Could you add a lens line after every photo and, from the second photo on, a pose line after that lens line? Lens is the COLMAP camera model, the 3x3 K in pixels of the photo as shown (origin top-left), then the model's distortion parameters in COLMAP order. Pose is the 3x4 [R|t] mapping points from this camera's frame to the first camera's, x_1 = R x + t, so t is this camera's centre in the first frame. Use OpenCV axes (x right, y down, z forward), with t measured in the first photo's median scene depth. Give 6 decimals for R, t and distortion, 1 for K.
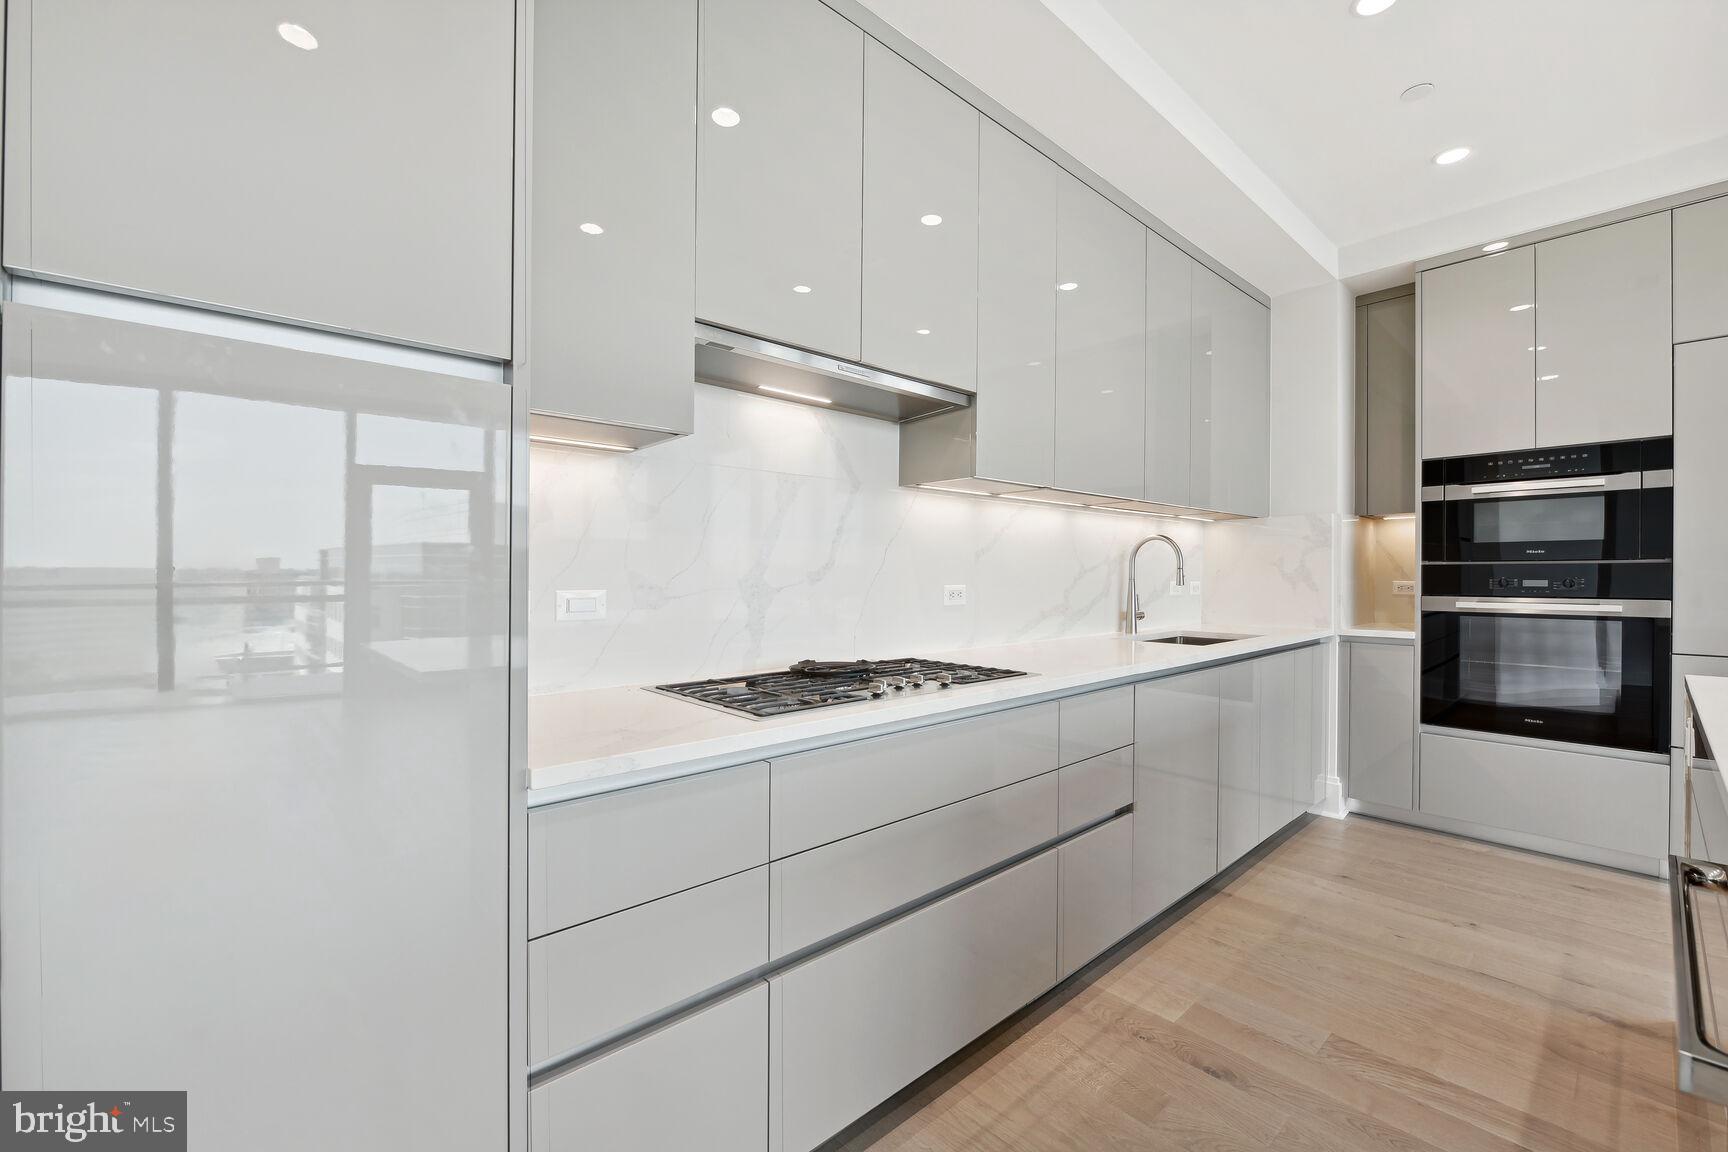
lens RADIAL K [[702.8, 0, 866.6], [0, 702.8, 577.0], [0, 0, 1]] dist [-0.005921, -0.001796]
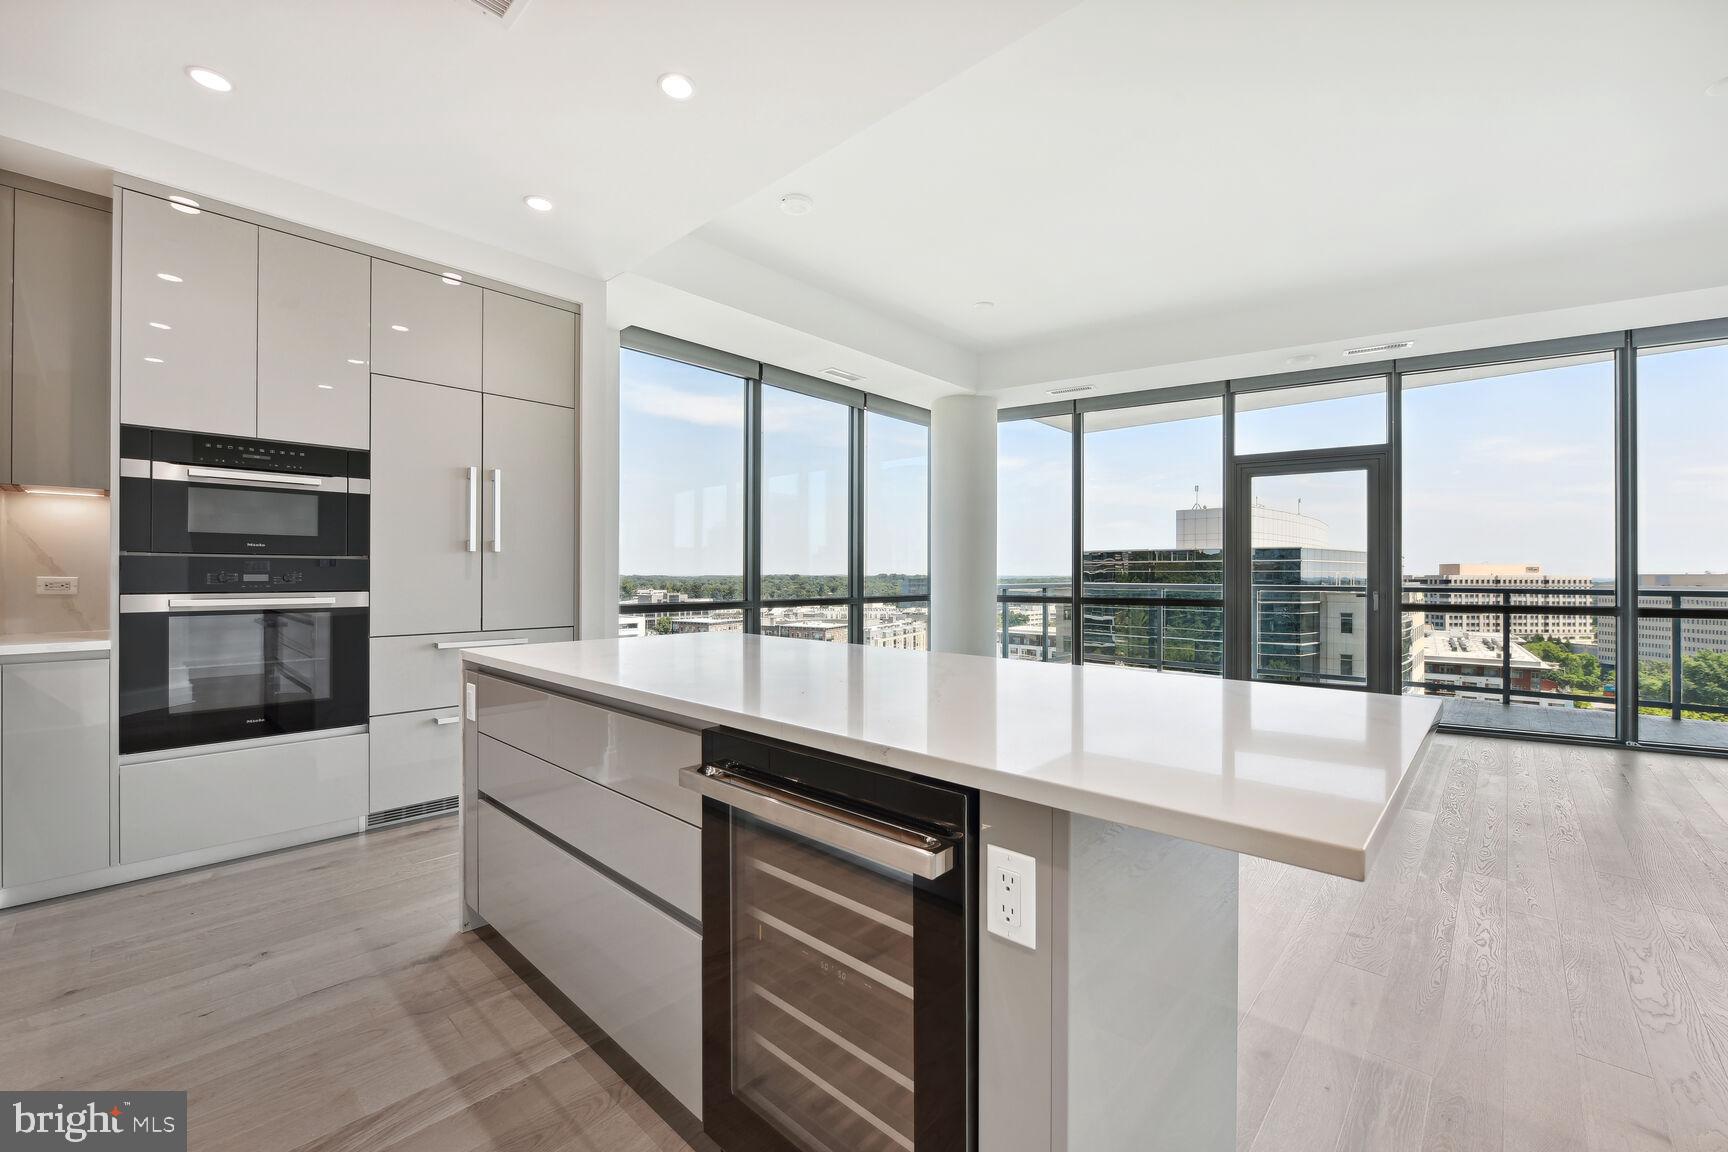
lens RADIAL K [[702.8, 0, 865.5], [0, 702.8, 572.9], [0, 0, 1]] dist [-0.005921, -0.001796]
pose [[-0.102007, 0.002955, 0.994779, -0.098247], [-0.000371, 0.999995, -0.003009, 0.005759], [-0.994784, -0.000676, -0.102005, 0.277948]]
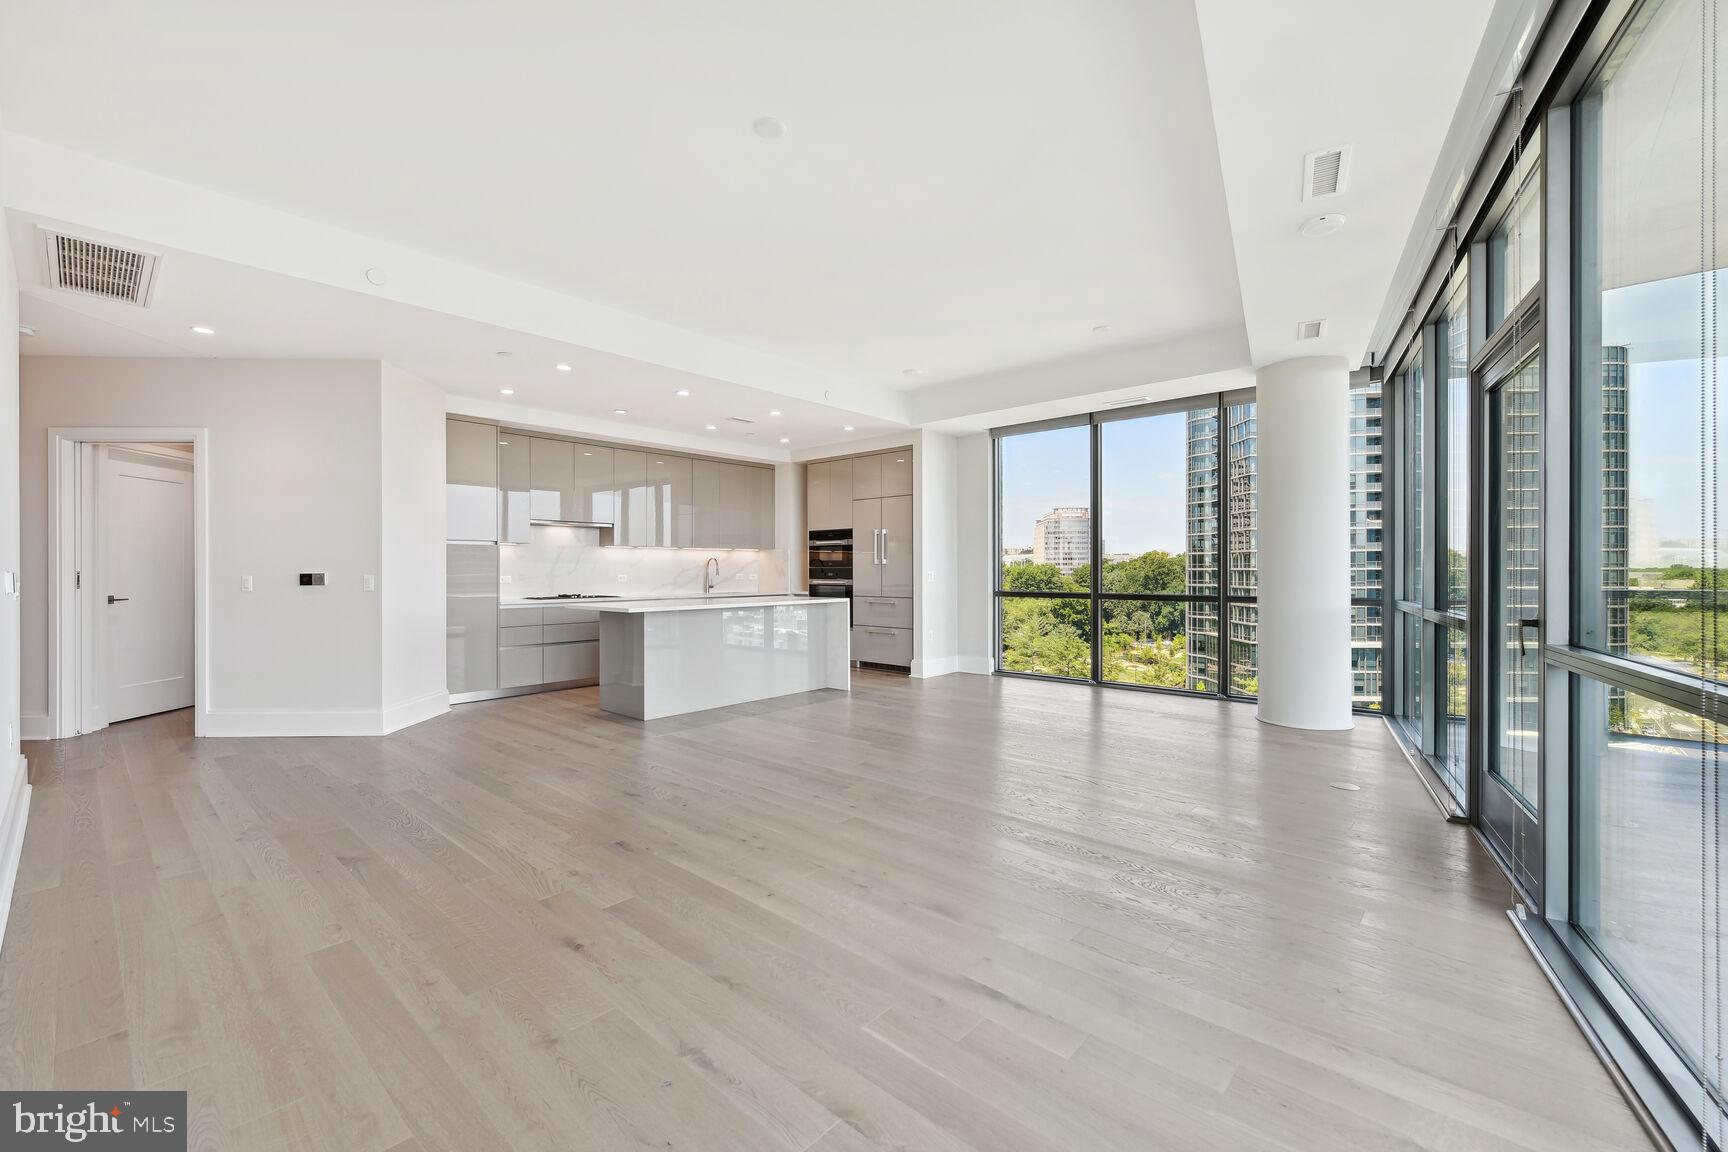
lens RADIAL K [[719.0, 0, 860.6], [0, 719.0, 570.6], [0, 0, 1]] dist [-0.016592, -0.000245]
pose [[0.994104, -0.001399, 0.108420, 0.810843], [0.001611, 0.999997, -0.001875, -0.001317], [-0.108417, 0.002039, 0.994103, -2.277369]]
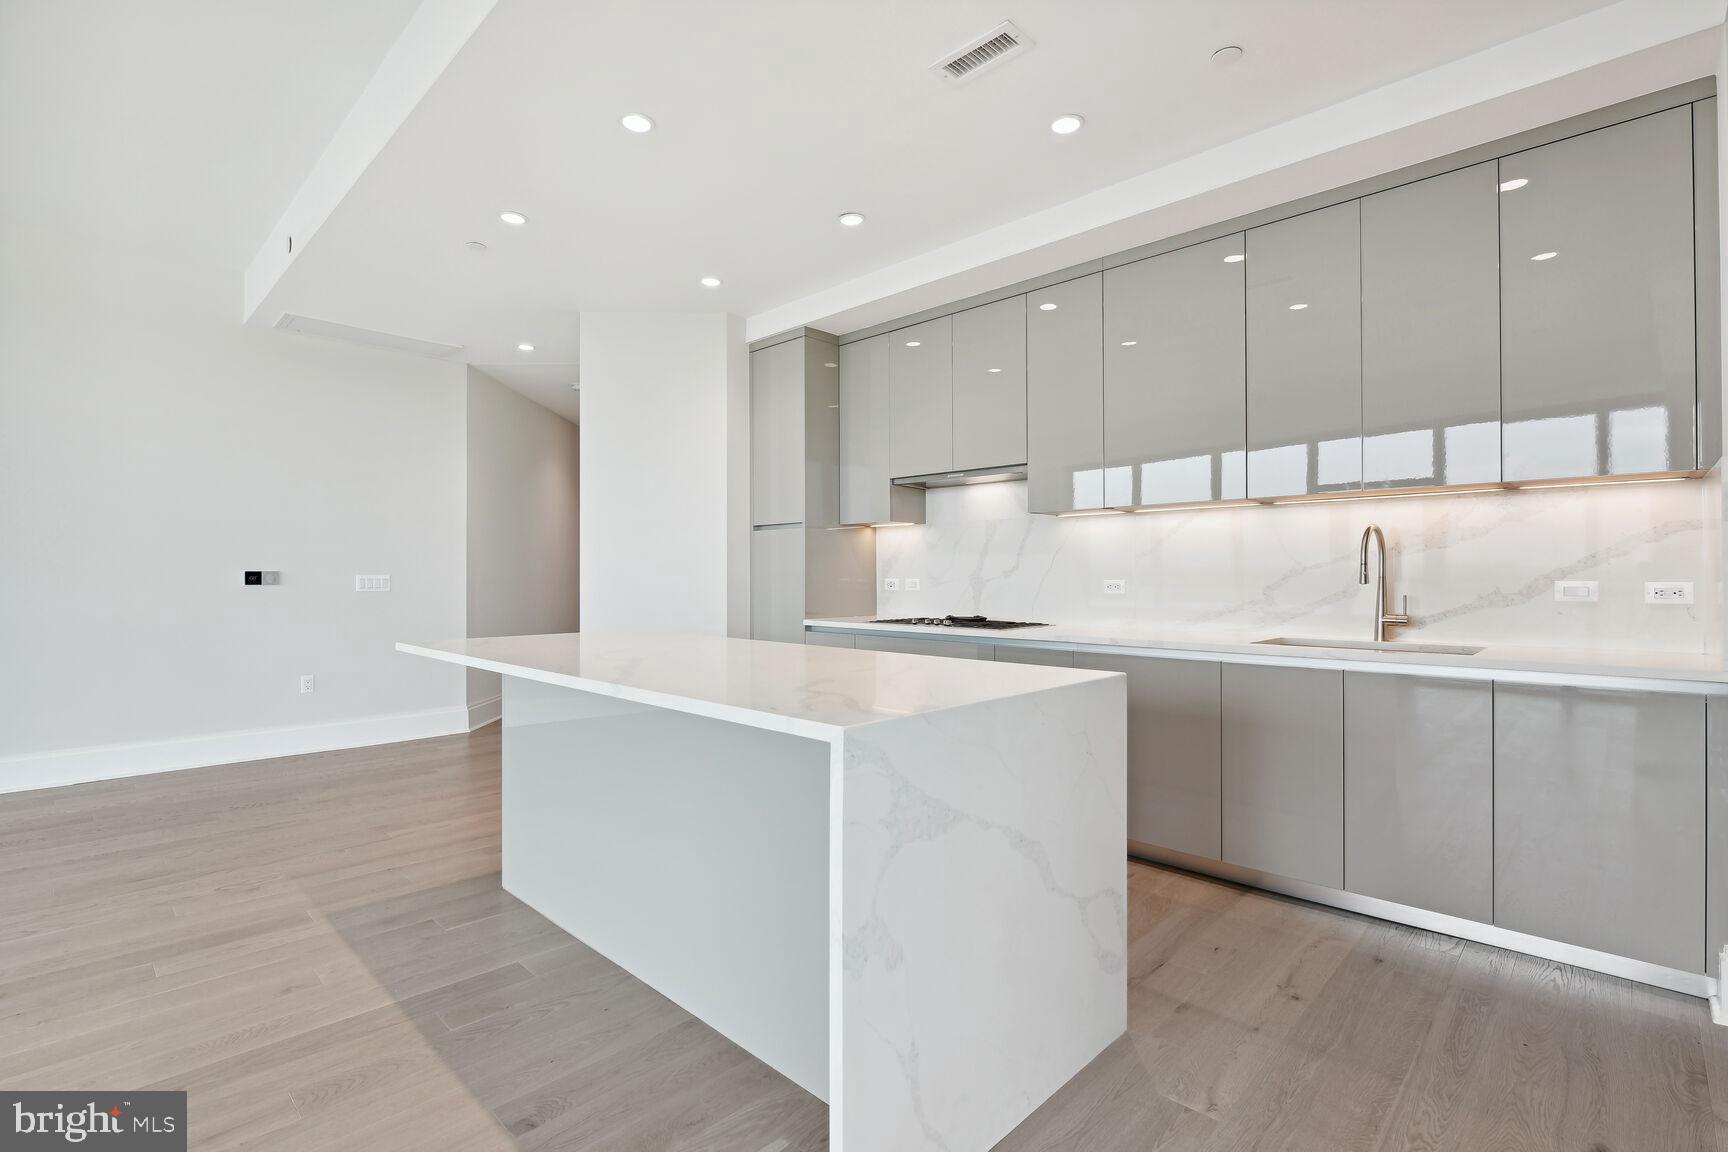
lens RADIAL K [[803.9, 0, 866.7], [0, 803.9, 567.3], [0, 0, 1]] dist [-0.002710, -0.002285]
pose [[0.061149, -0.011860, -0.998058, 1.569059], [-0.002618, 0.999924, -0.012043, 0.006230], [0.998125, 0.003350, 0.061113, 0.388170]]
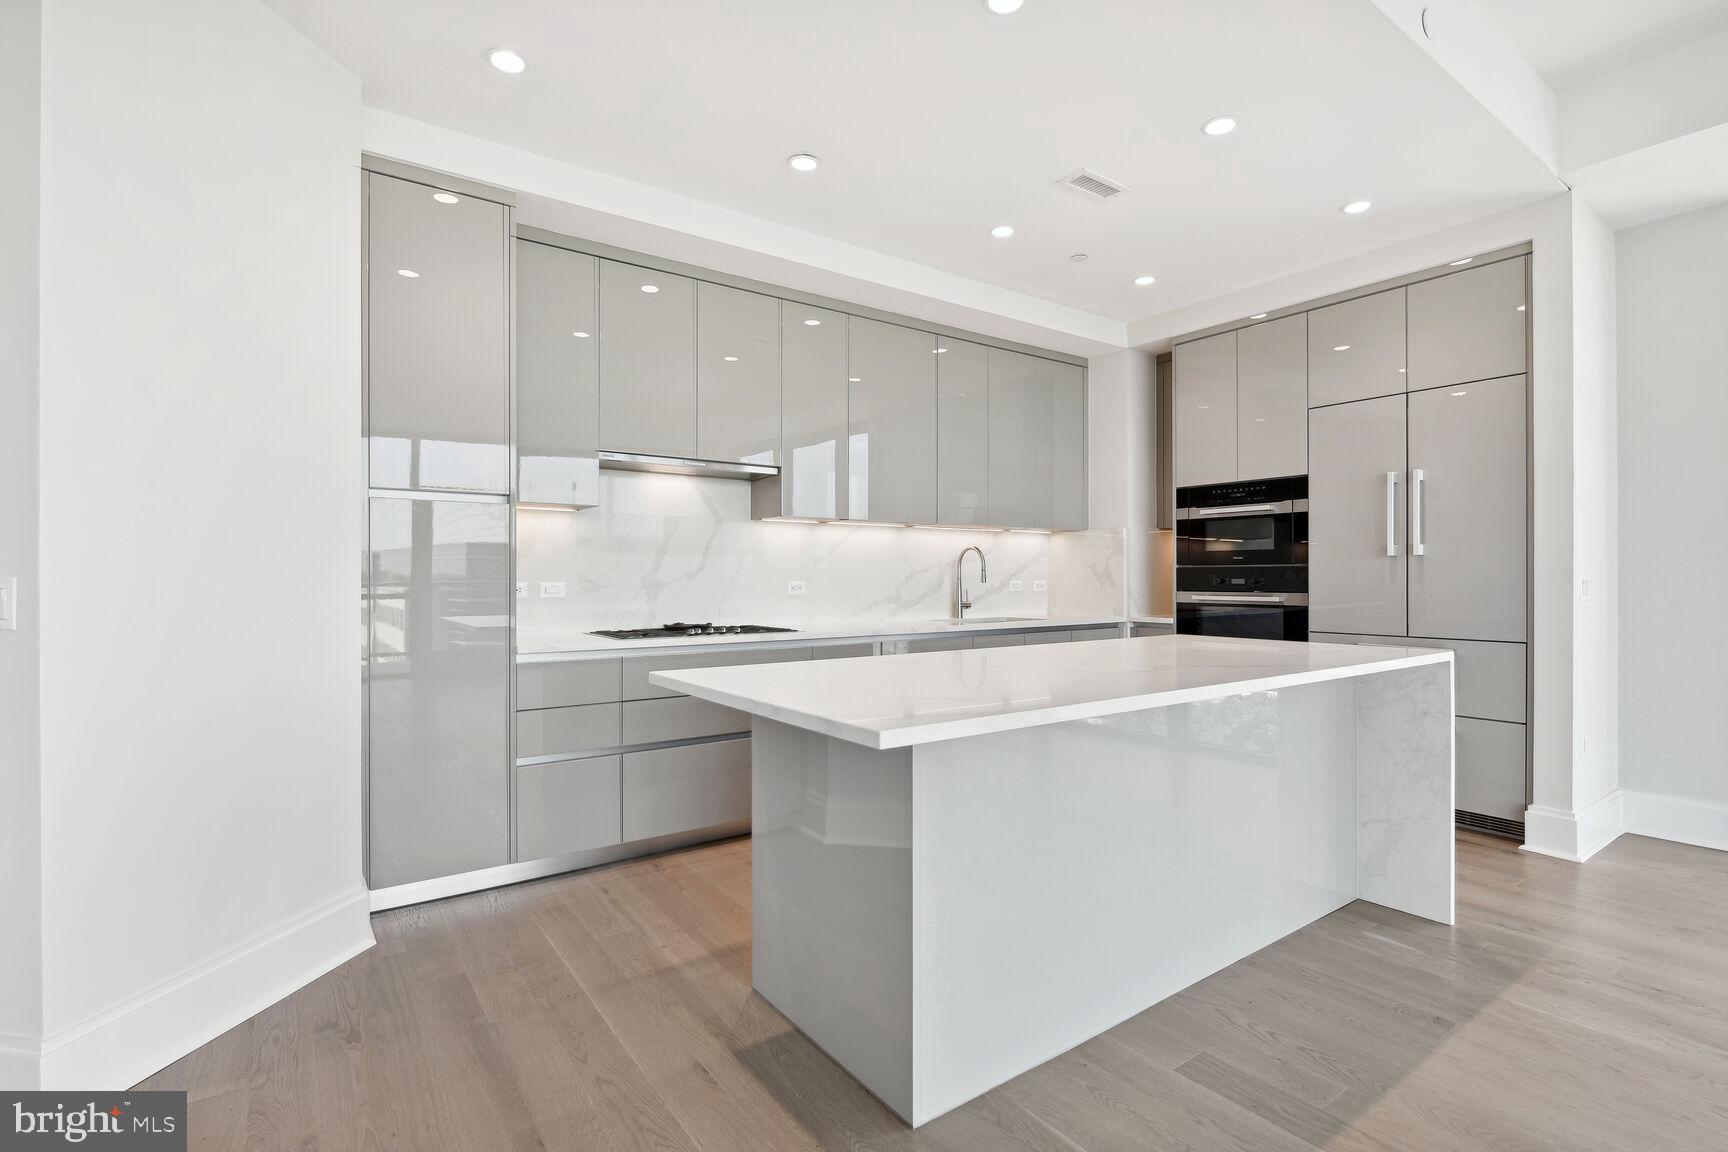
lens RADIAL K [[803.9, 0, 845.8], [0, 803.9, 577.4], [0, 0, 1]] dist [-0.002710, -0.002285]
pose [[0.992105, -0.000214, -0.125407, 0.427548], [0.000014, 0.999999, -0.001594, 0.004854], [0.125407, 0.001580, 0.992104, -0.701483]]
